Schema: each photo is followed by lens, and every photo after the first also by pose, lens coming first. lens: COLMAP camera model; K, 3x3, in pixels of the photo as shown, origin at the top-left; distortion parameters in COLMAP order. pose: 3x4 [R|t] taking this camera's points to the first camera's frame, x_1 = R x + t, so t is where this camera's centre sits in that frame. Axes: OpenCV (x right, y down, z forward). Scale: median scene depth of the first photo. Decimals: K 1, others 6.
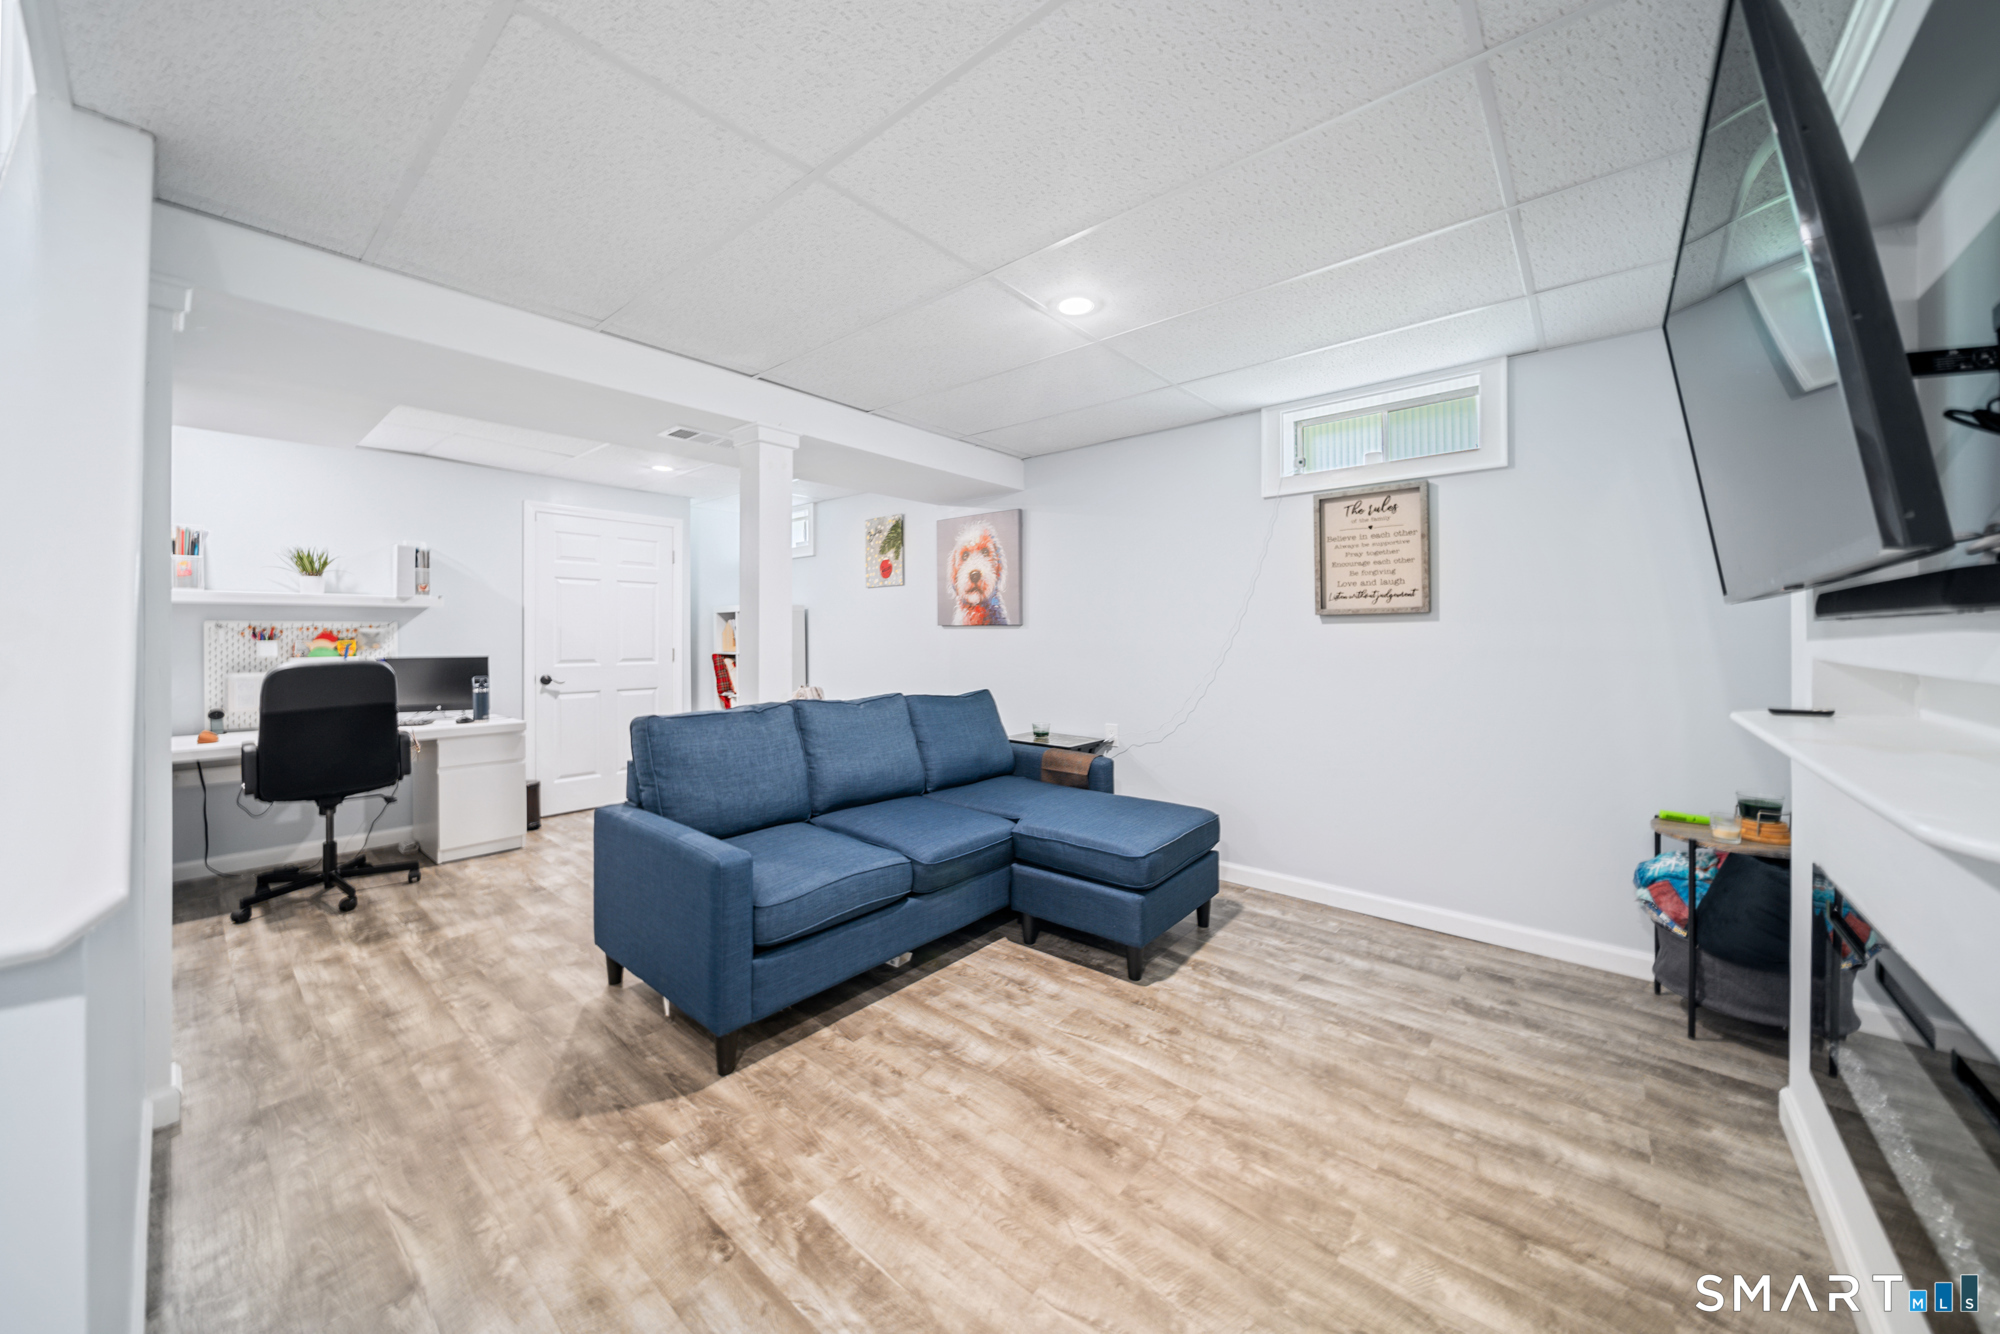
lens RADIAL K [[706.3, 0, 1007.0], [0, 706.3, 631.8], [0, 0, 1]] dist [0.001008, -0.000084]
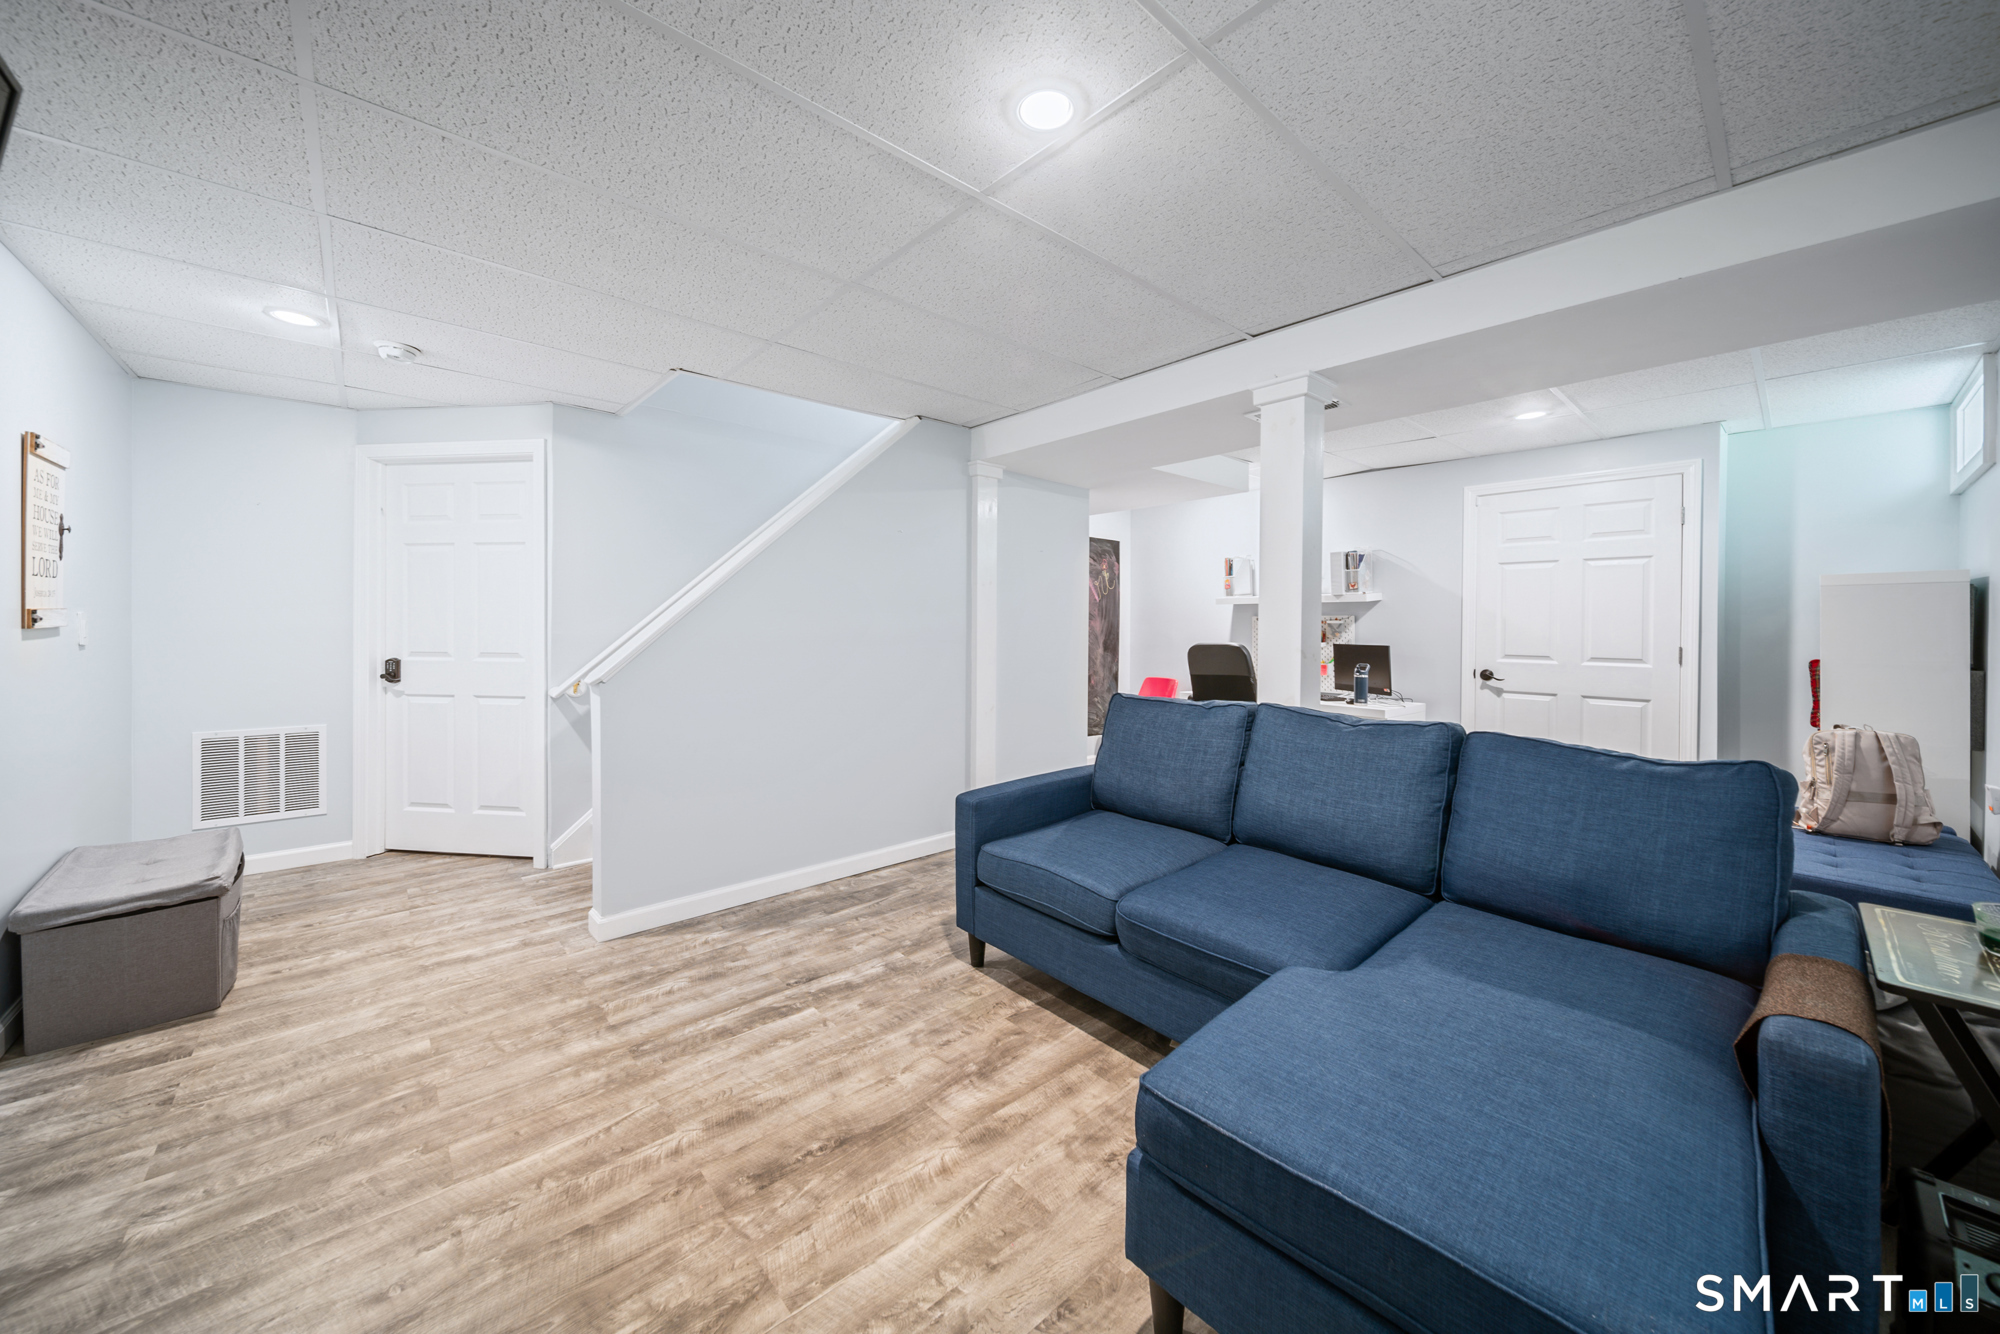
lens RADIAL K [[706.3, 0, 1009.7], [0, 706.3, 626.9], [0, 0, 1]] dist [0.001008, -0.000084]
pose [[-0.131689, 0.004729, -0.991280, 0.886684], [-0.001803, 0.999986, 0.005010, 0.002741], [0.991289, 0.002447, -0.131679, 1.259740]]
